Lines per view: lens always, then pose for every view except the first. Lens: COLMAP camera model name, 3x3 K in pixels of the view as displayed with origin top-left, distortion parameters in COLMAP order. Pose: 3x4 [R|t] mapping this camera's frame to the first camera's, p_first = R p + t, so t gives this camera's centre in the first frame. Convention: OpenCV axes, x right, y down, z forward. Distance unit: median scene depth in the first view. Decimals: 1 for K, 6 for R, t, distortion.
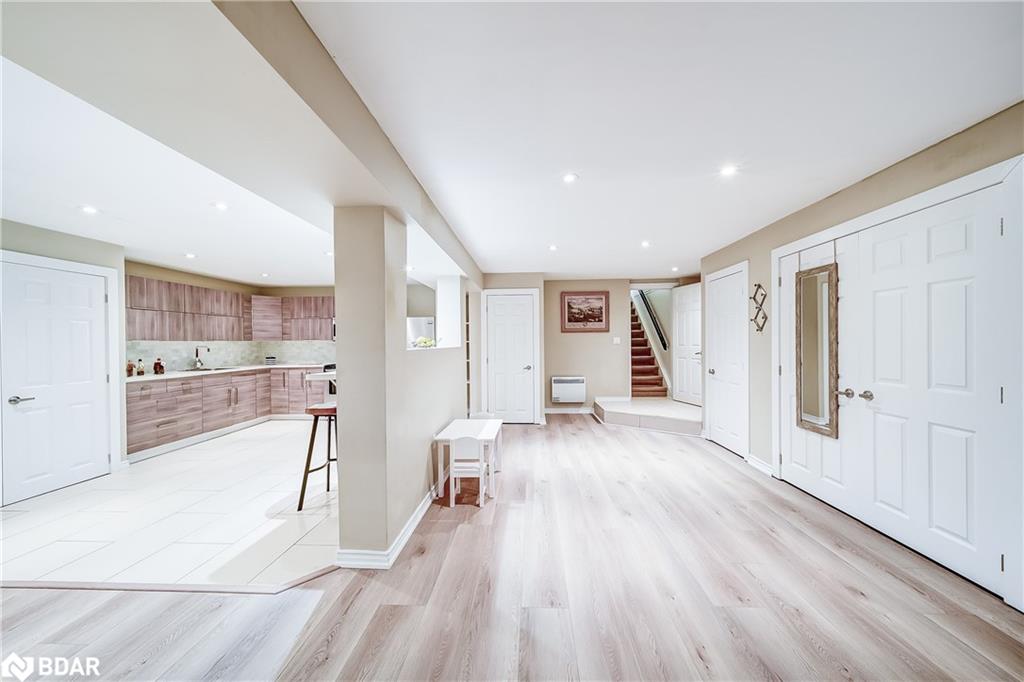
lens RADIAL K [[356.2, 0, 513.7], [0, 356.2, 342.8], [0, 0, 1]] dist [0.001730, -0.000255]
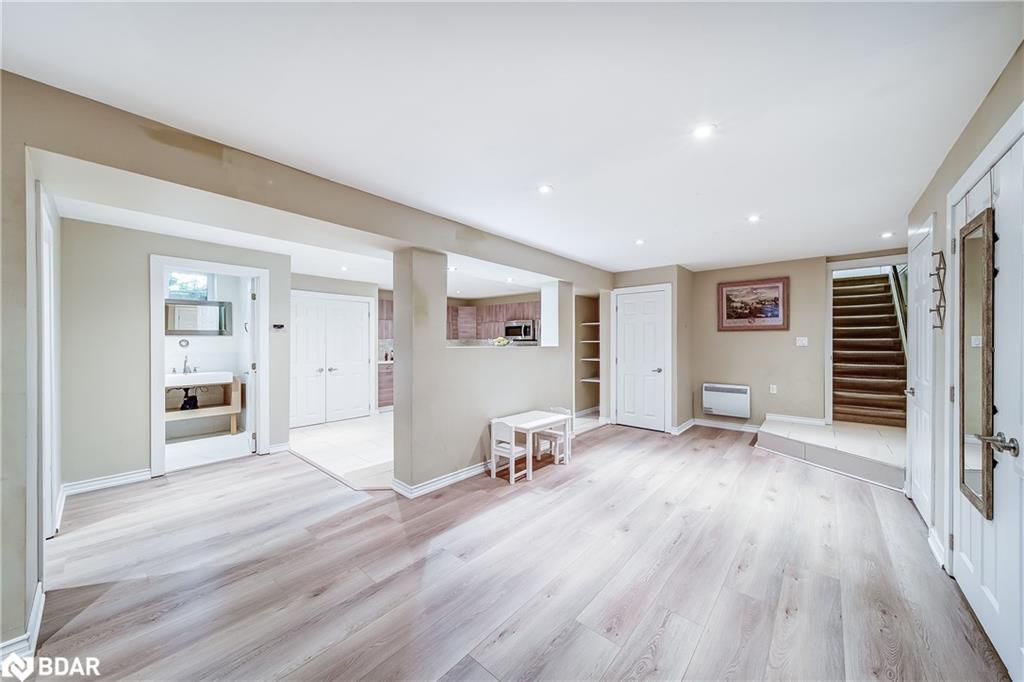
lens RADIAL K [[356.2, 0, 513.7], [0, 356.2, 342.8], [0, 0, 1]] dist [0.001730, -0.000255]
pose [[0.787753, 0.010433, -0.615903, 0.334634], [-0.008202, 0.999946, 0.006447, -0.004144], [0.615937, -0.000027, 0.787796, 0.046793]]
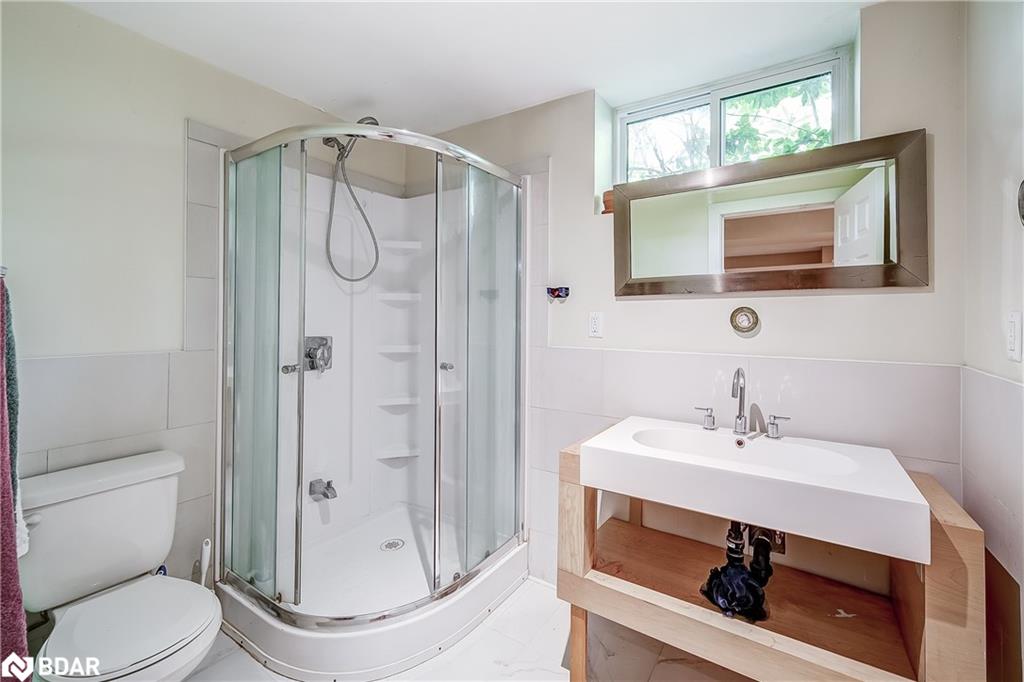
lens RADIAL K [[448.3, 0, 509.7], [0, 448.3, 302.9], [0, 0, 1]] dist [0.001495, 0.000233]
pose [[-0.523011, 0.005664, -0.852307, -0.567701], [0.005631, 0.999979, 0.003191, -0.003526], [0.852308, -0.003130, -0.523032, 0.278595]]
